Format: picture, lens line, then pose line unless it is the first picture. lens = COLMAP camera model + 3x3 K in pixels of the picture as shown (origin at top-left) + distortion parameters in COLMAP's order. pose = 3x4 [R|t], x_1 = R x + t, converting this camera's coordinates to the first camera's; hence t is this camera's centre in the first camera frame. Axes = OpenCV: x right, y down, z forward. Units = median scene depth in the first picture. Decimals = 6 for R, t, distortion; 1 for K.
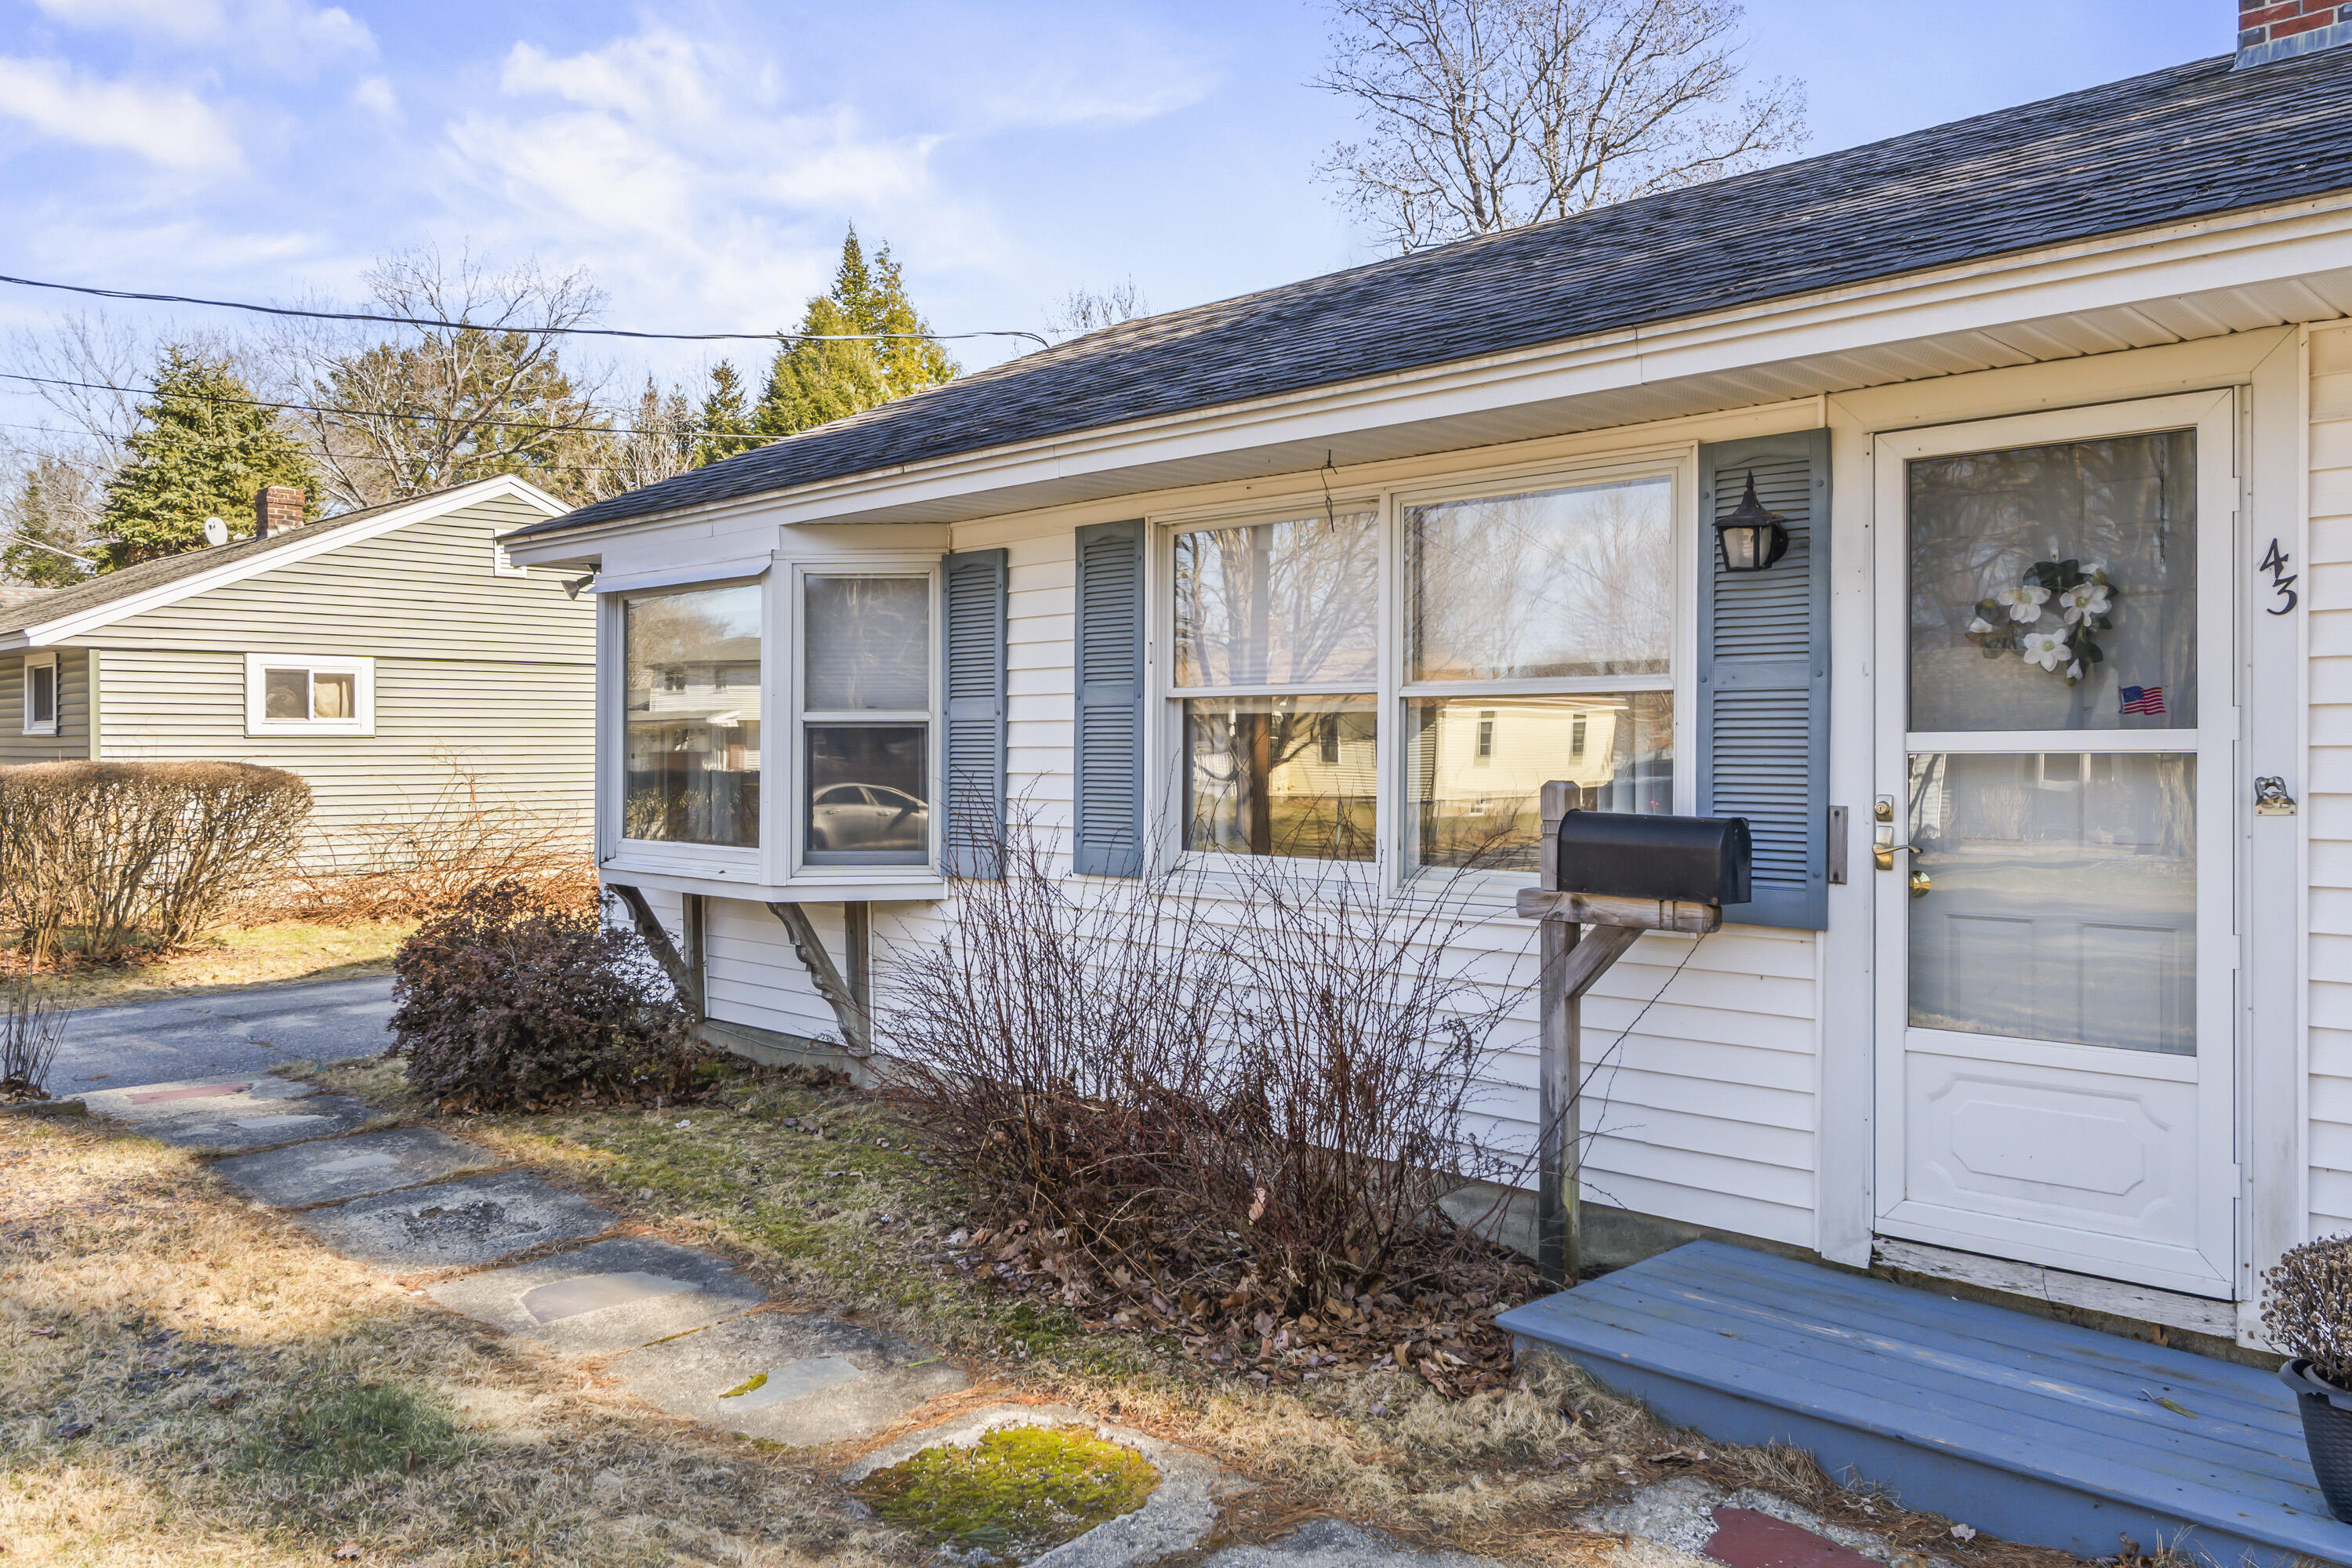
lens RADIAL K [[1738.2, 0, 1165.1], [0, 1738.2, 743.5], [0, 0, 1]] dist [0.005390, -0.006152]
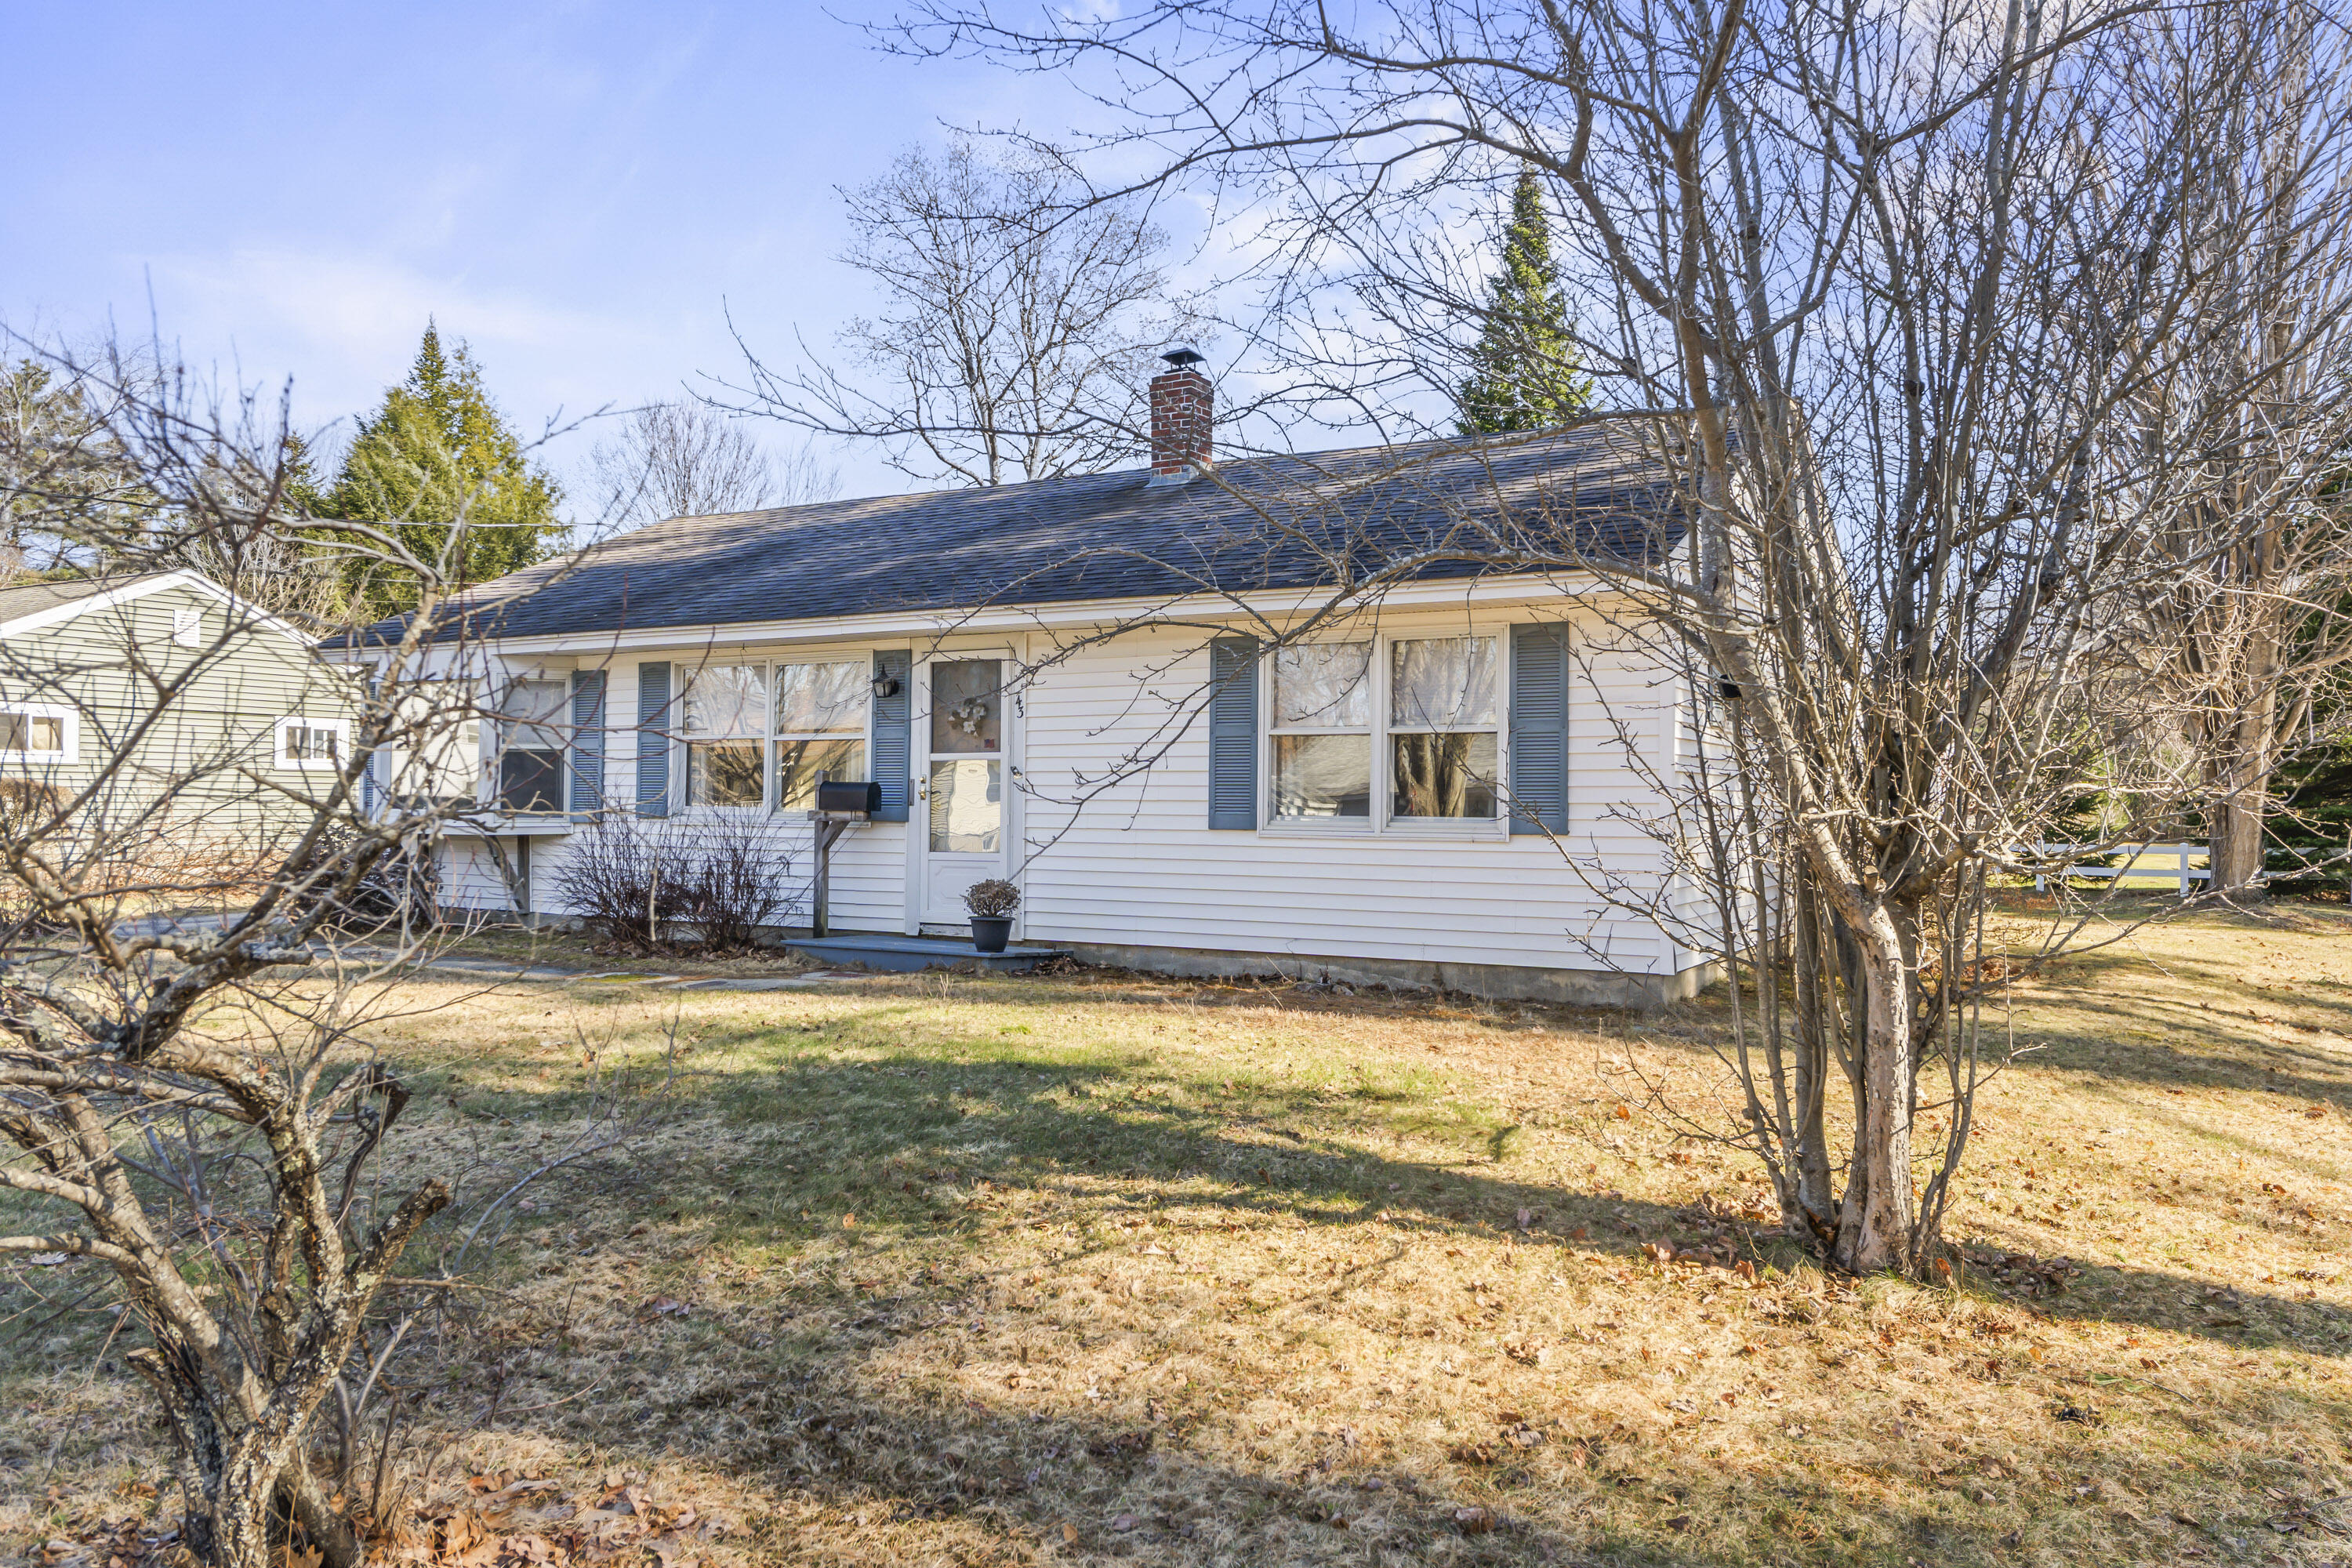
lens RADIAL K [[1771.5, 0, 1183.7], [0, 1771.5, 738.8], [0, 0, 1]] dist [-0.006967, -0.003864]
pose [[0.968415, 0.015463, 0.248866, 0.067097], [-0.006671, 0.999325, -0.036133, 0.055658], [-0.249256, 0.033332, 0.967864, -1.518679]]
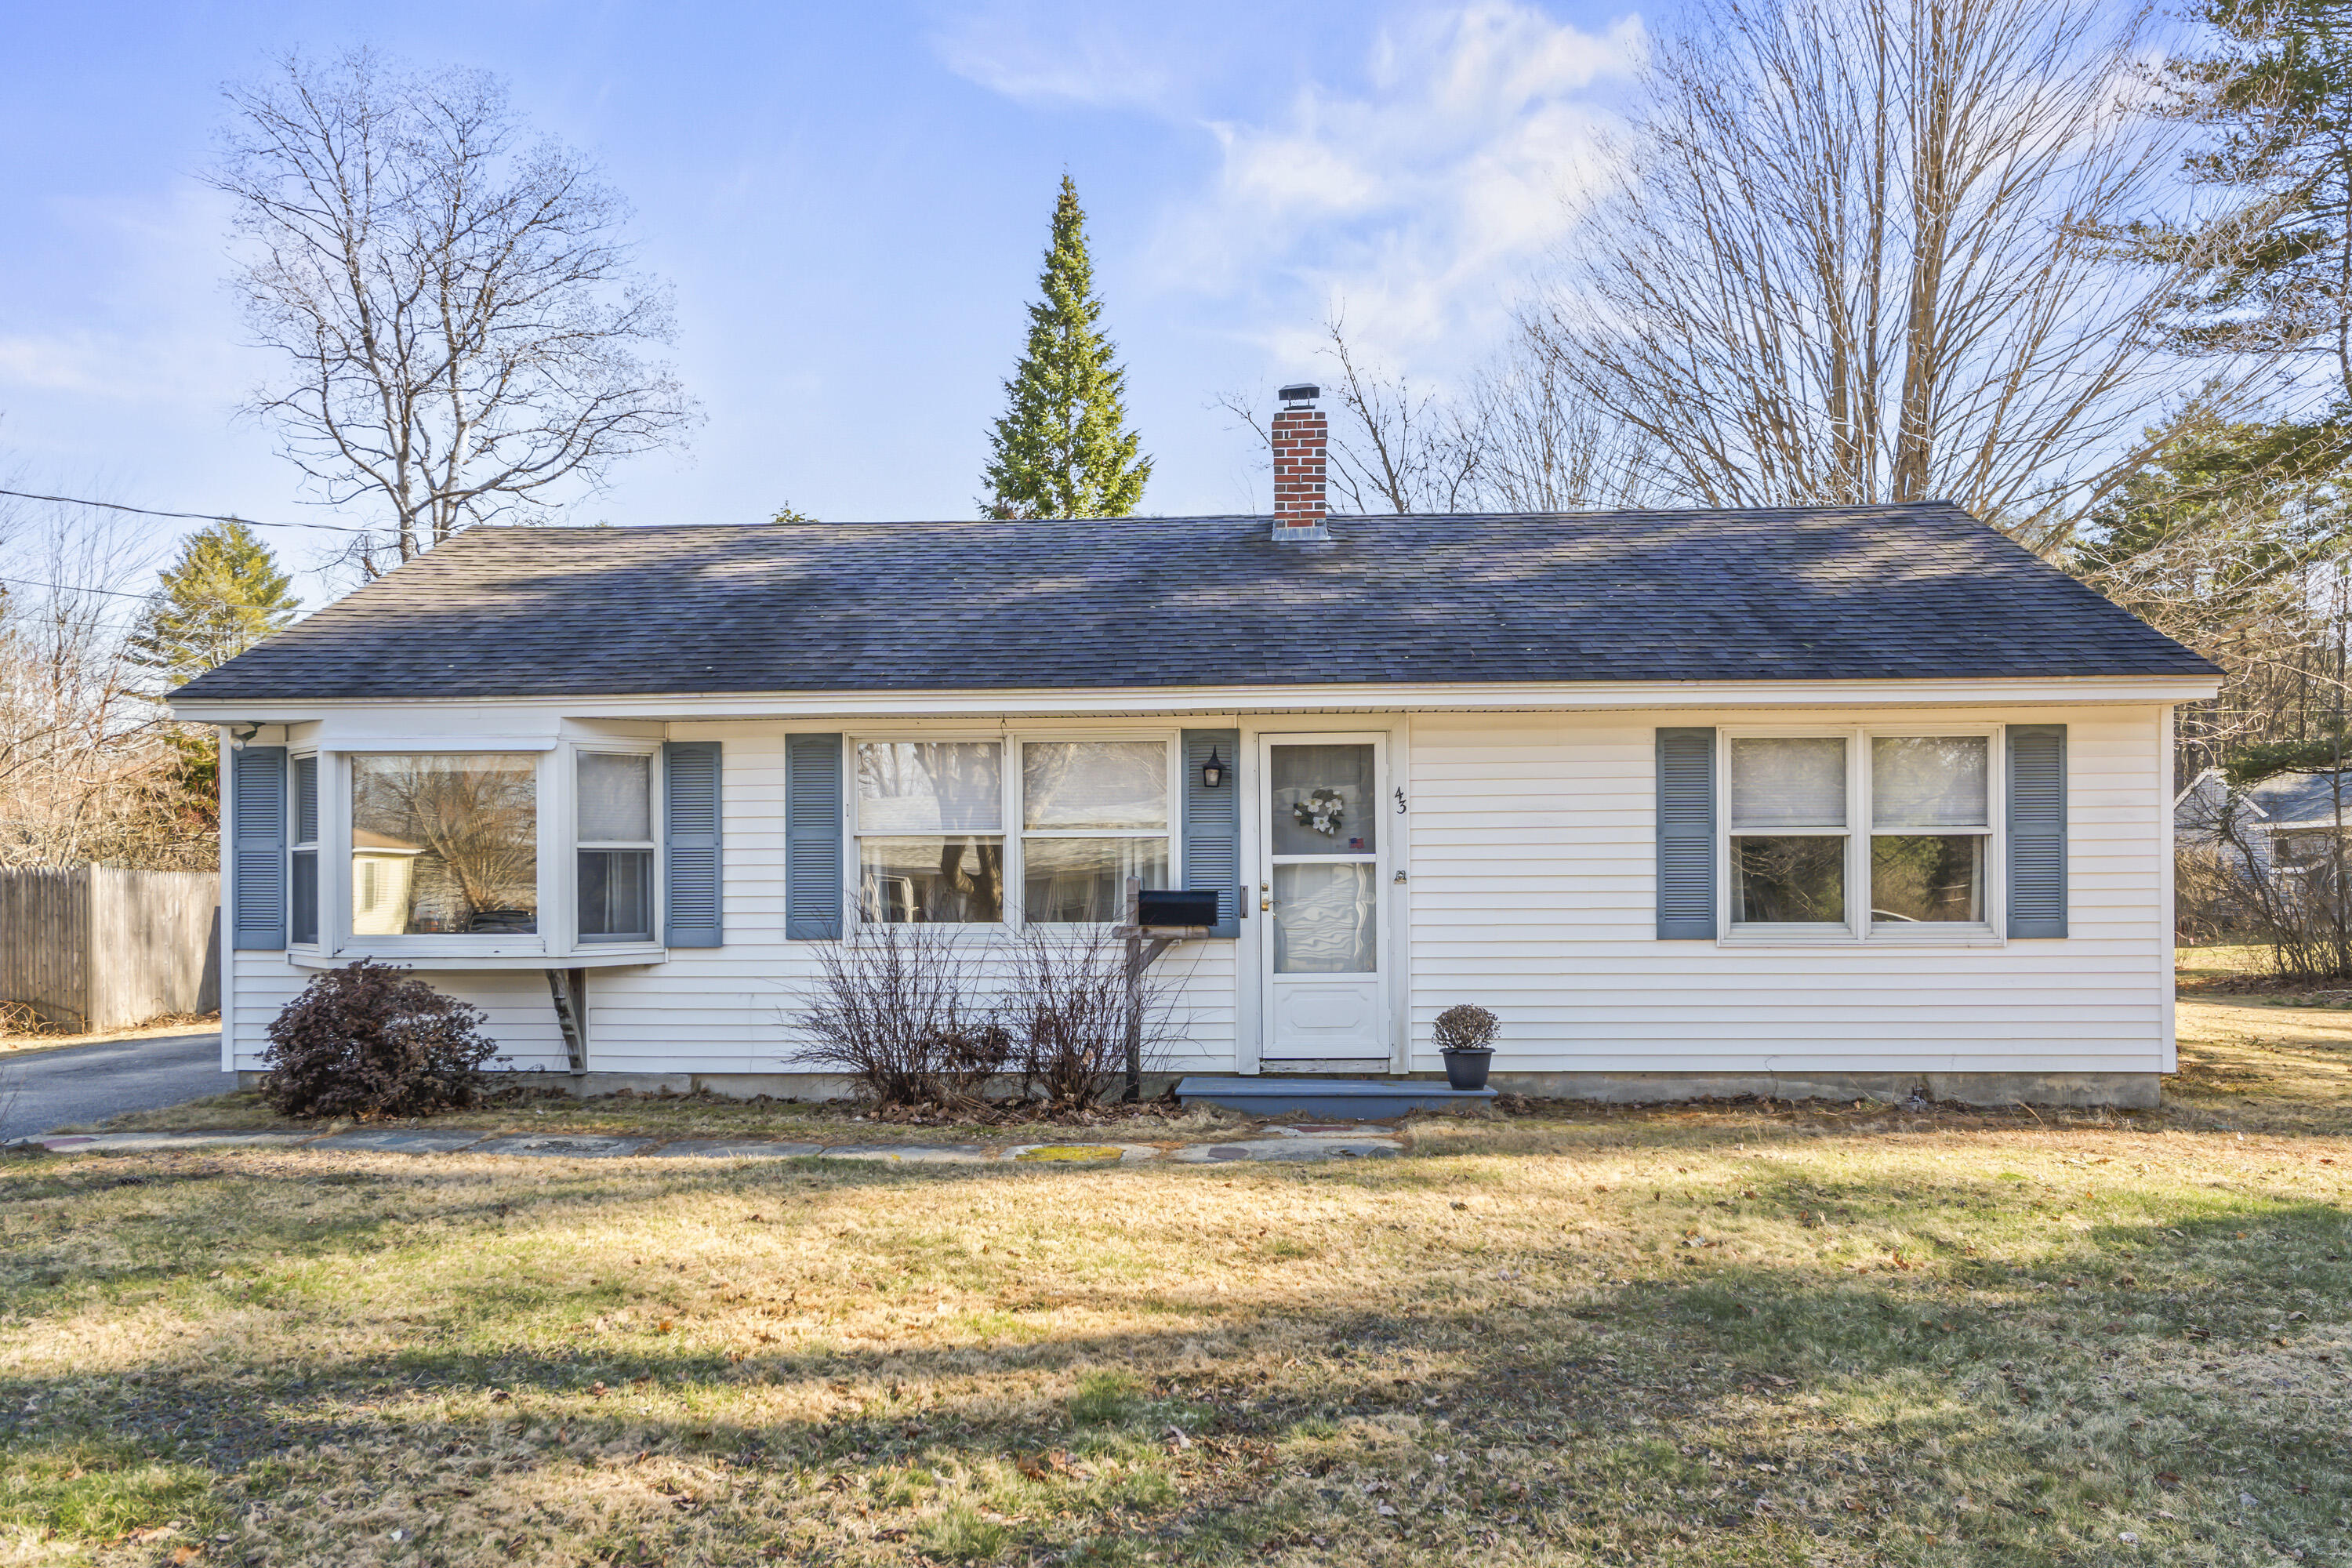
lens RADIAL K [[1936.2, 0, 1171.6], [0, 1936.2, 877.2], [0, 0, 1]] dist [0.003189, -0.000481]
pose [[0.750886, -0.003996, 0.660420, -1.114879], [0.005240, 0.999986, 0.000092, 0.017762], [-0.660411, 0.003392, 0.750896, -0.724526]]
